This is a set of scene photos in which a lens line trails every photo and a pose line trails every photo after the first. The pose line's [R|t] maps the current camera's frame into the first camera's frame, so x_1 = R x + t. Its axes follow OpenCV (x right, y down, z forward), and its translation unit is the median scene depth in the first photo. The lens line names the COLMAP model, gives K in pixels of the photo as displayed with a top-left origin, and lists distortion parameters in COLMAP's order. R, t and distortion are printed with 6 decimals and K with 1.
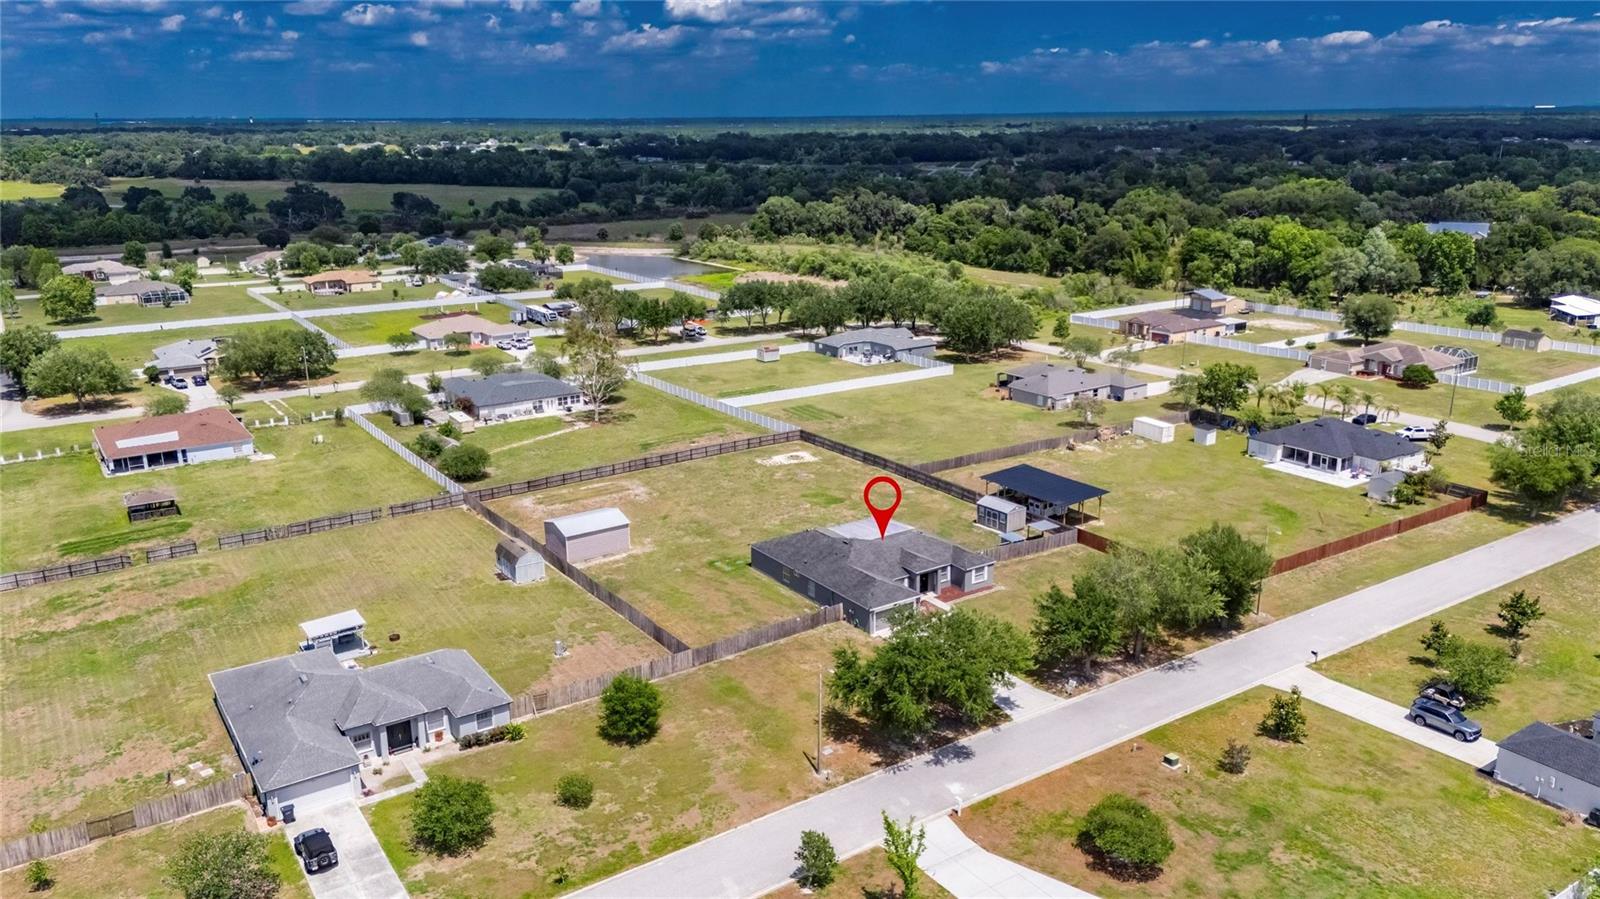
lens RADIAL K [[1175.4, 0, 807.7], [0, 1175.4, 448.9], [0, 0, 1]] dist [0.077945, -0.073859]
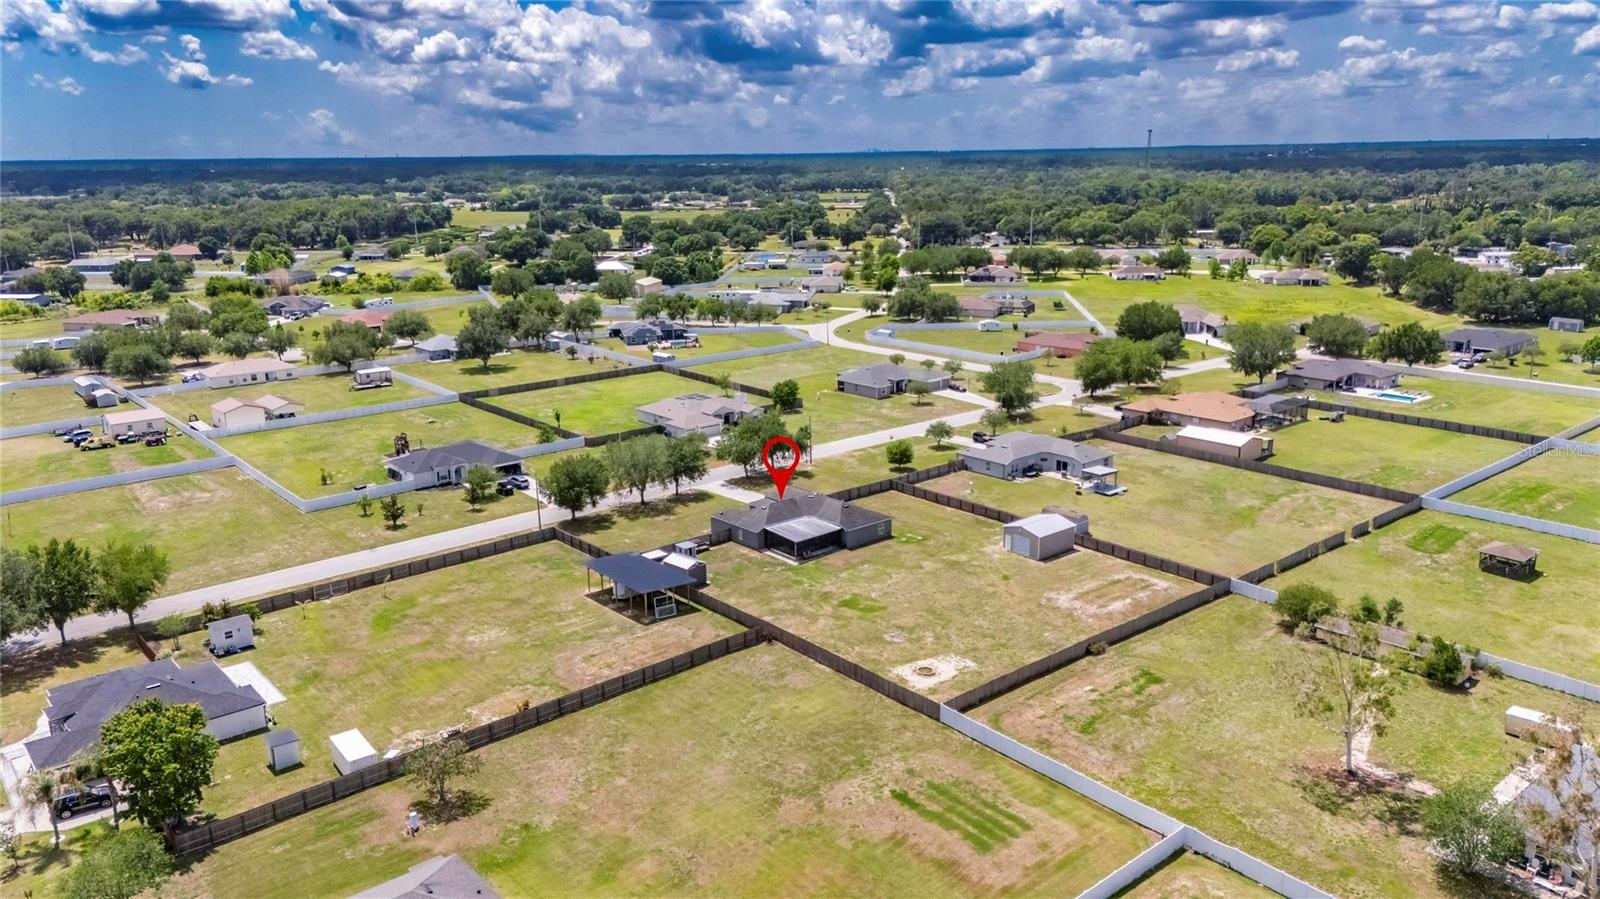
lens RADIAL K [[1174.3, 0, 807.8], [0, 1174.3, 448.0], [0, 0, 1]] dist [0.088116, -0.096161]
pose [[-0.994109, 0.046245, -0.098029, 0.156650], [-0.008869, 0.866676, 0.498793, -0.589125], [0.108026, 0.496724, -0.861160, 1.922442]]
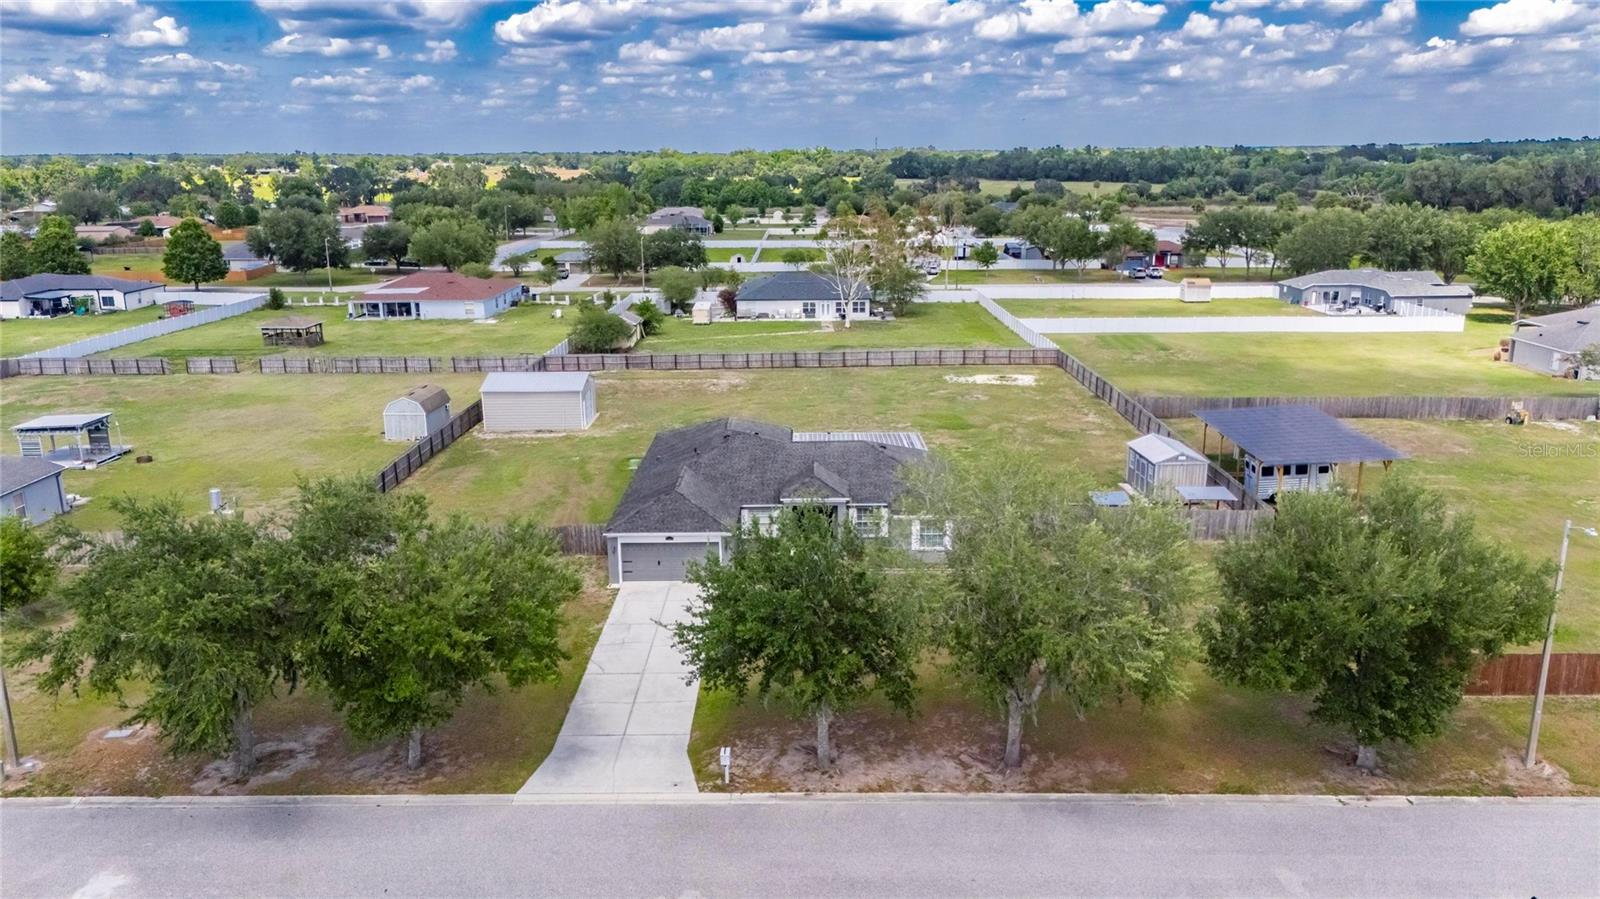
lens RADIAL K [[1174.3, 0, 807.8], [0, 1174.3, 448.0], [0, 0, 1]] dist [0.088116, -0.096161]
pose [[0.823569, 0.136662, -0.550506, 0.327265], [-0.150596, 0.988392, 0.020072, 0.060516], [0.546859, 0.066373, 0.834590, 0.491801]]
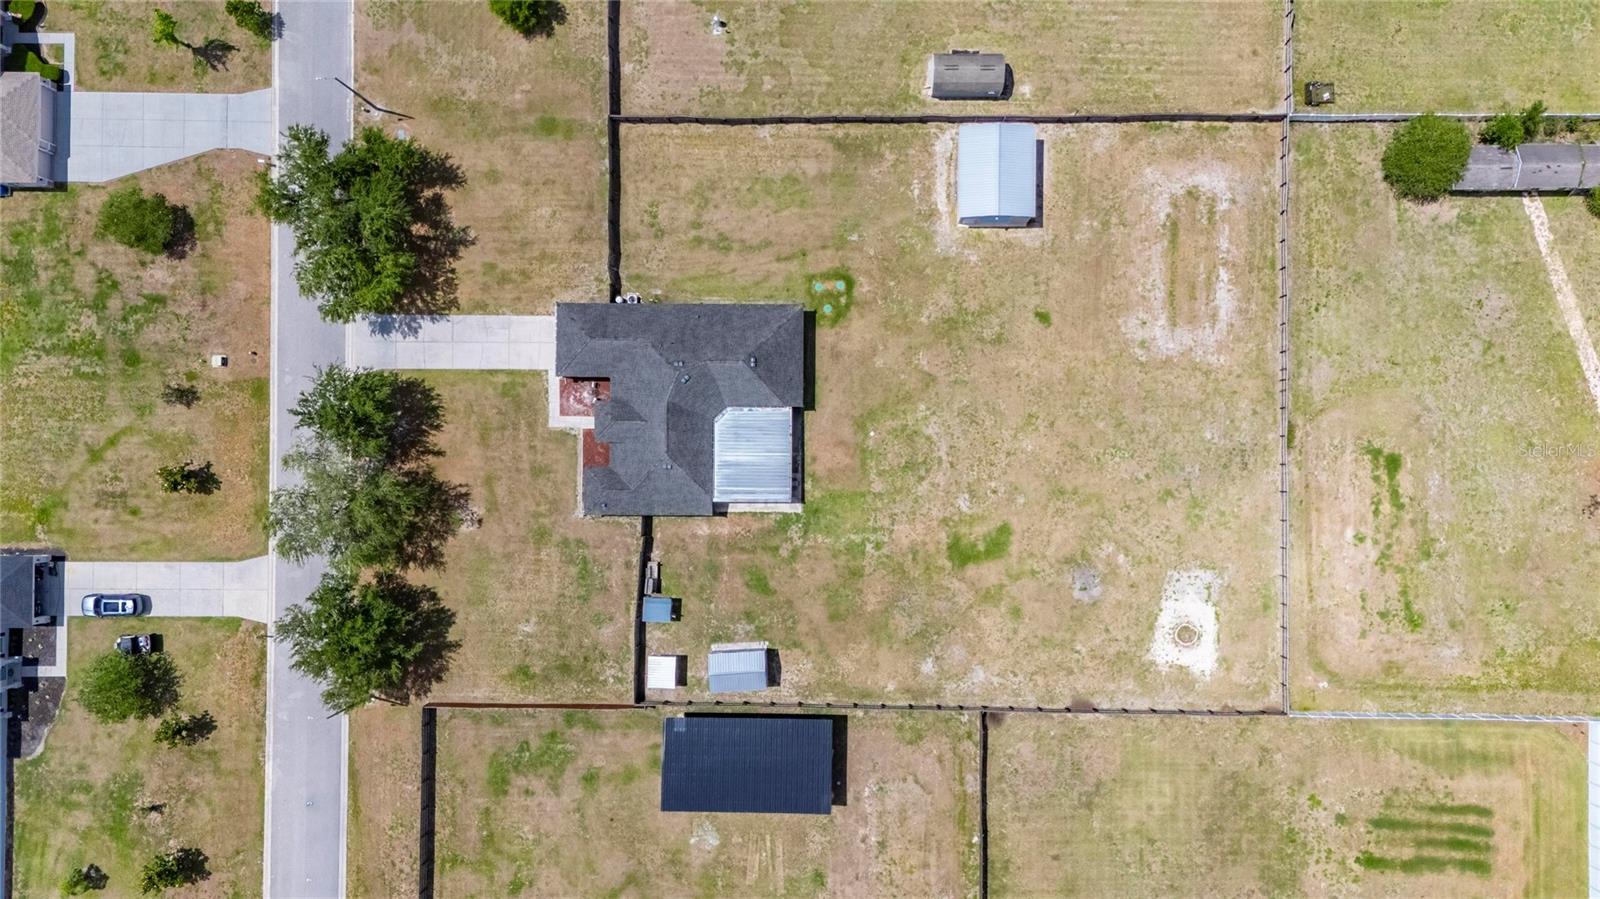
lens RADIAL K [[1175.9, 0, 808.1], [0, 1175.9, 449.8], [0, 0, 1]] dist [0.072071, -0.066963]
pose [[-0.572285, 0.820008, 0.008768, 0.021104], [-0.197175, -0.147971, 0.969137, -0.660584], [0.795998, 0.552893, 0.246367, 0.795518]]
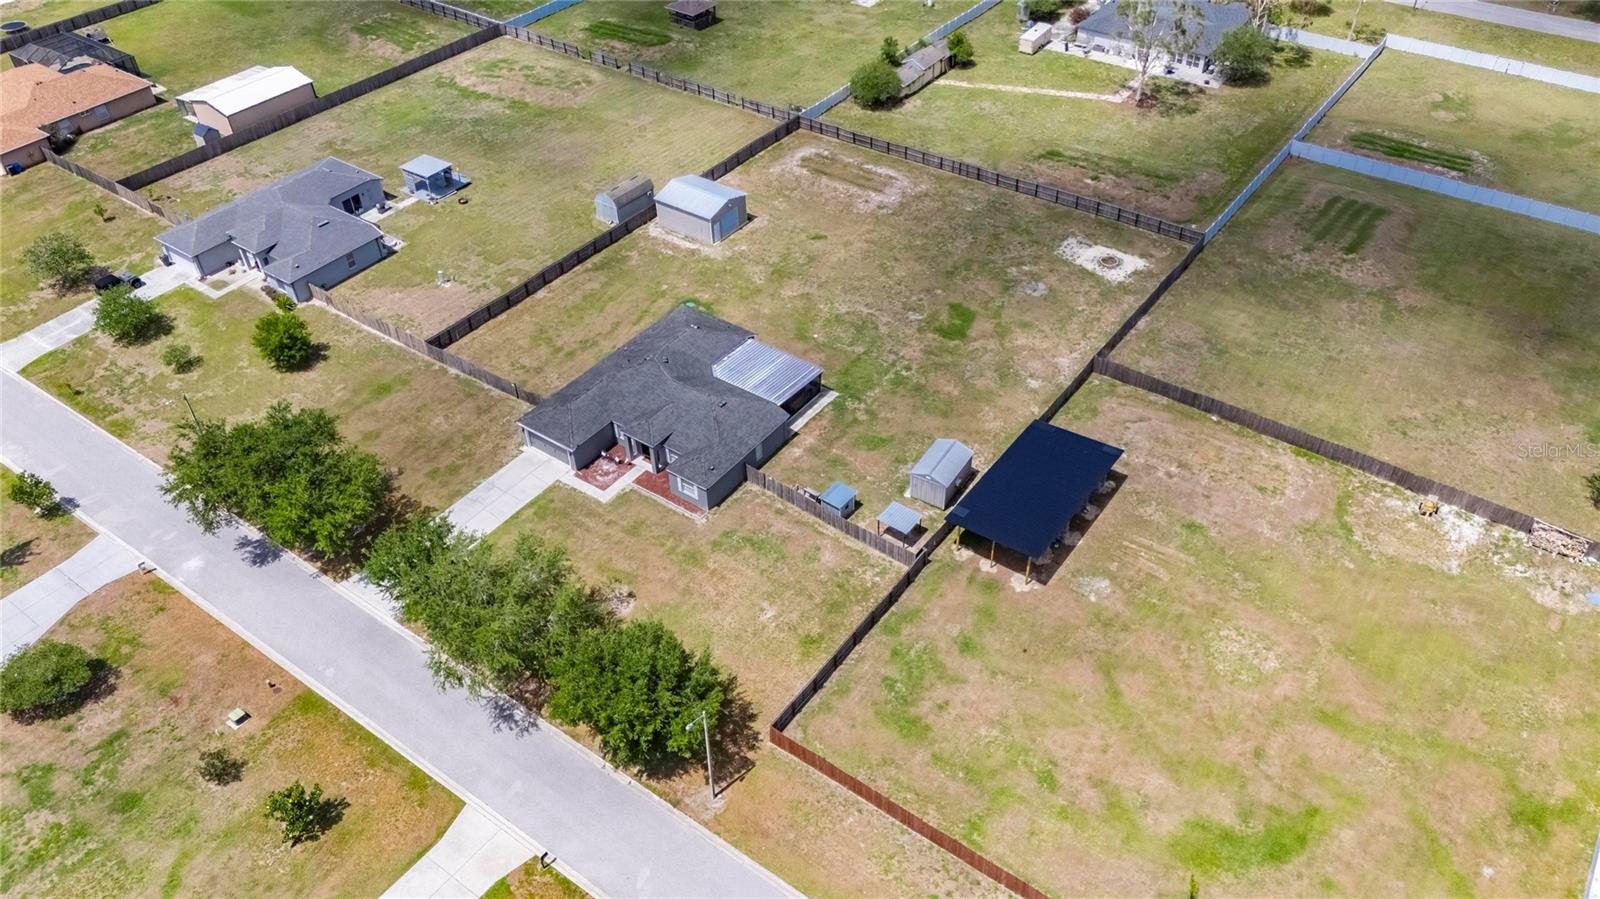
lens RADIAL K [[1175.4, 0, 807.7], [0, 1175.4, 448.9], [0, 0, 1]] dist [0.077945, -0.073859]
pose [[0.339229, 0.615750, -0.711179, 0.625818], [-0.240965, 0.787662, 0.567031, -0.328675], [0.909318, -0.020984, 0.415572, 0.663548]]
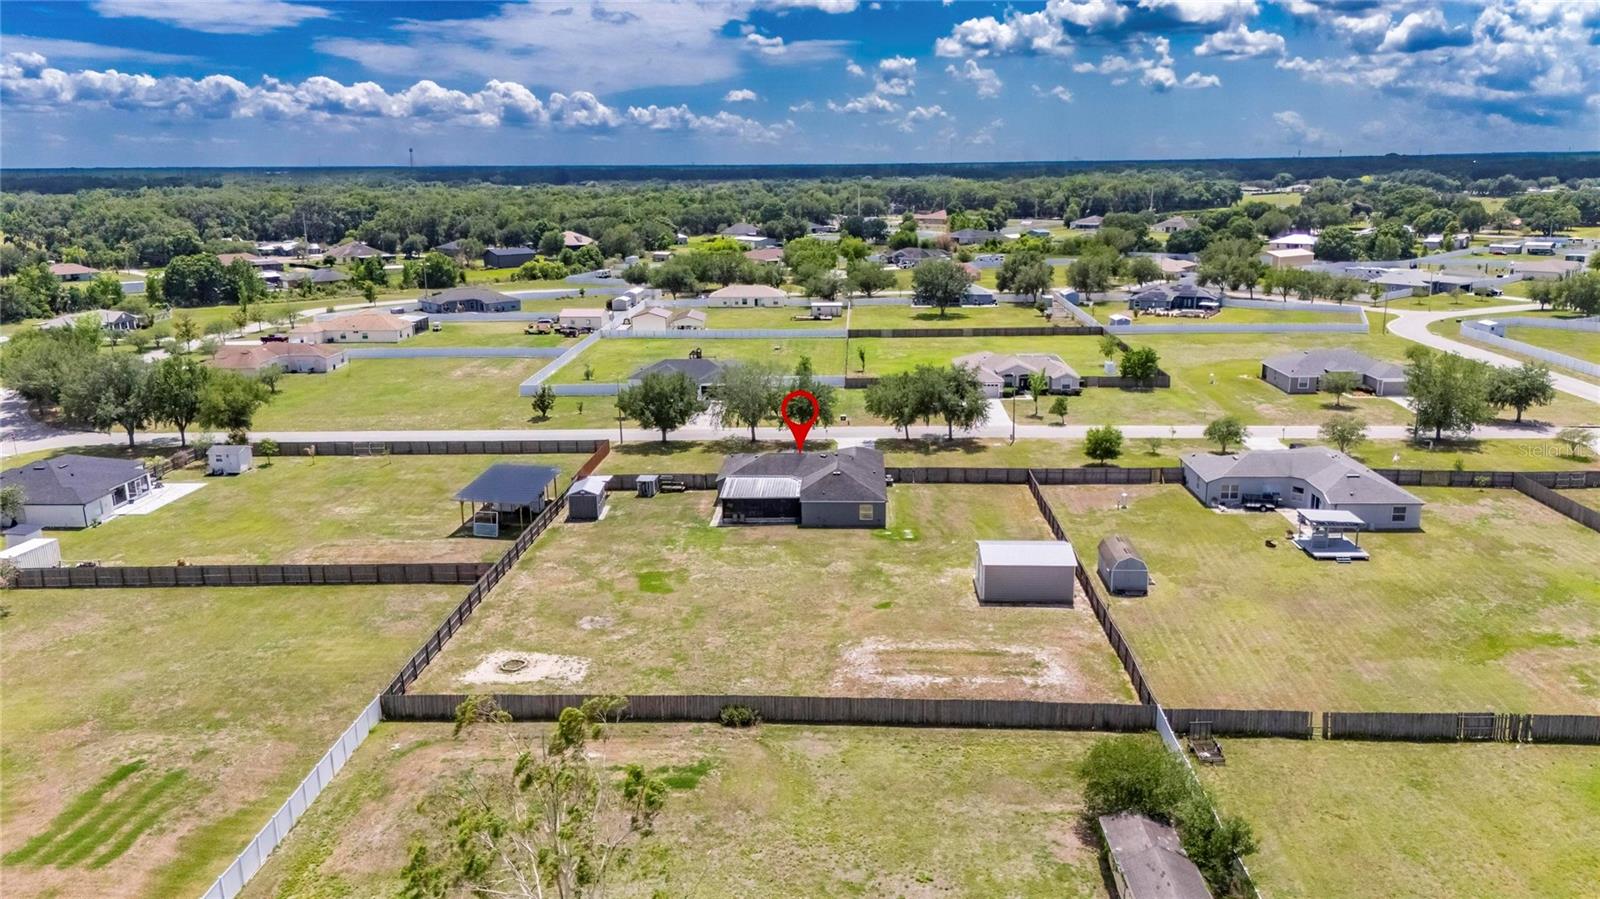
lens RADIAL K [[1177.6, 0, 809.1], [0, 1177.6, 445.8], [0, 0, 1]] dist [0.079152, -0.079914]
pose [[-0.799729, -0.125792, 0.587034, -0.503943], [0.177982, 0.884170, 0.431933, -0.345483], [-0.573372, 0.449911, -0.684708, 1.534418]]
